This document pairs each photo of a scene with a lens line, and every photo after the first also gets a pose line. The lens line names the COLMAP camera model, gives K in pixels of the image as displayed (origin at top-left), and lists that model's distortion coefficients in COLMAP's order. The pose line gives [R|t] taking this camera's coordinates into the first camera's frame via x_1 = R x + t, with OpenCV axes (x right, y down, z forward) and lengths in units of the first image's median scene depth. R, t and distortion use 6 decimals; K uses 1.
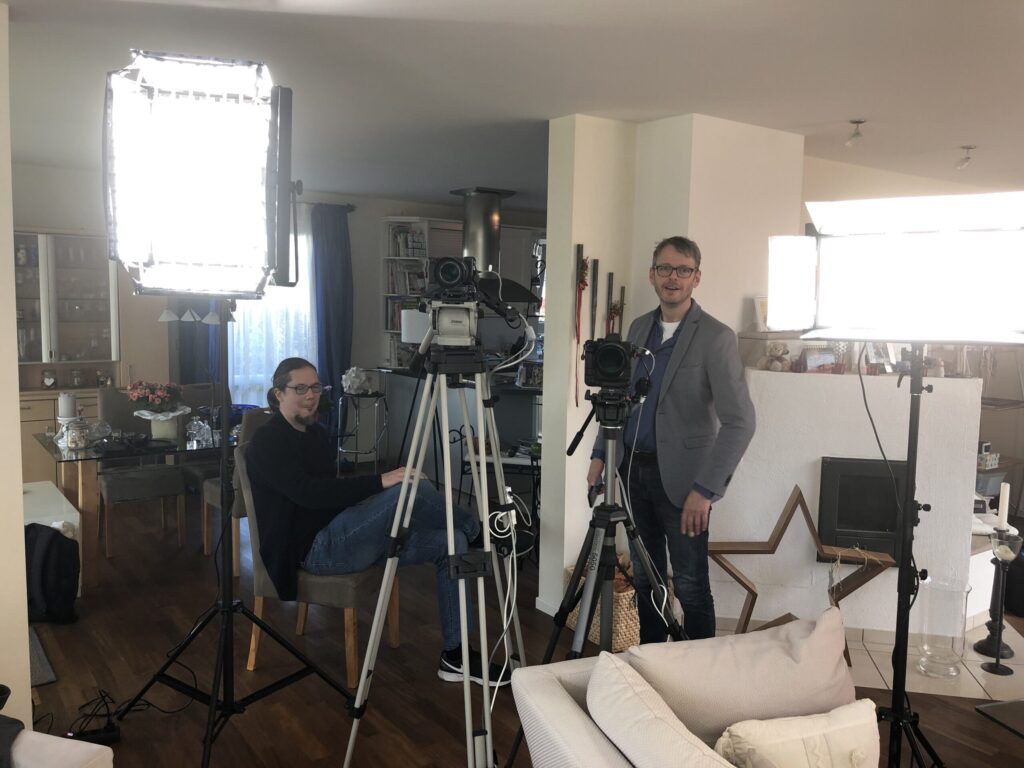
lens RADIAL K [[838.6, 0, 514.1], [0, 838.6, 383.4], [0, 0, 1]] dist [0.024356, 0.004058]
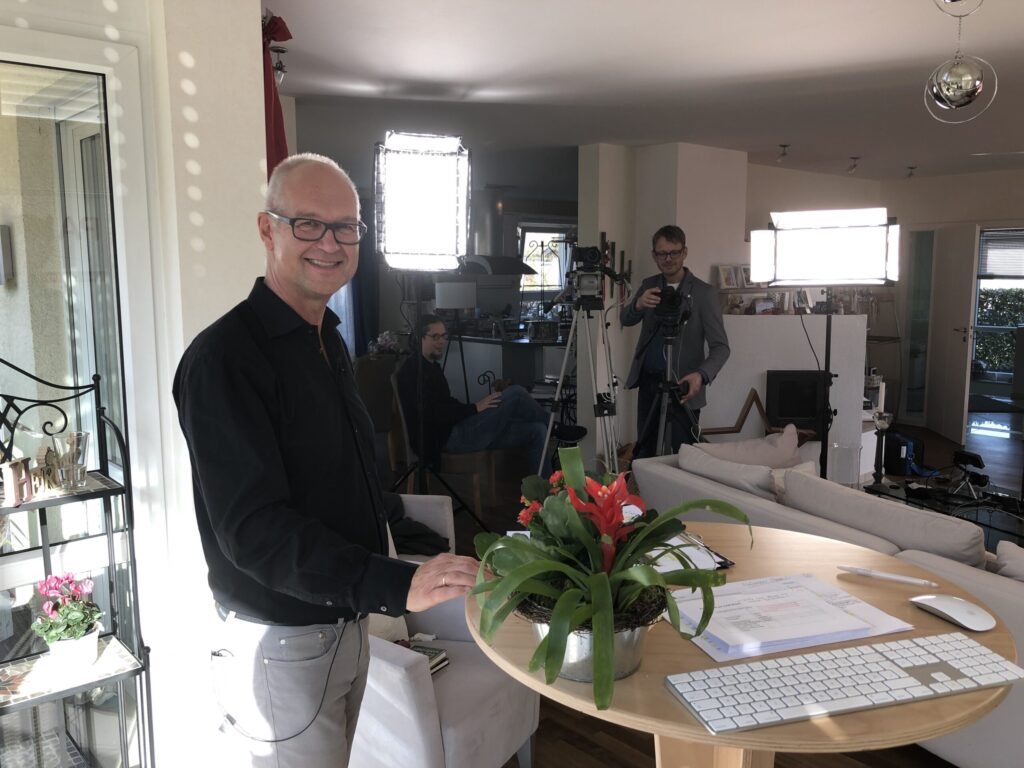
lens RADIAL K [[838.6, 0, 509.9], [0, 838.6, 385.7], [0, 0, 1]] dist [0.024356, 0.004058]
pose [[0.994890, -0.038177, 0.093471, -0.237575], [0.035097, 0.998792, 0.034382, 0.047458], [-0.094670, -0.030926, 0.995028, -0.461819]]
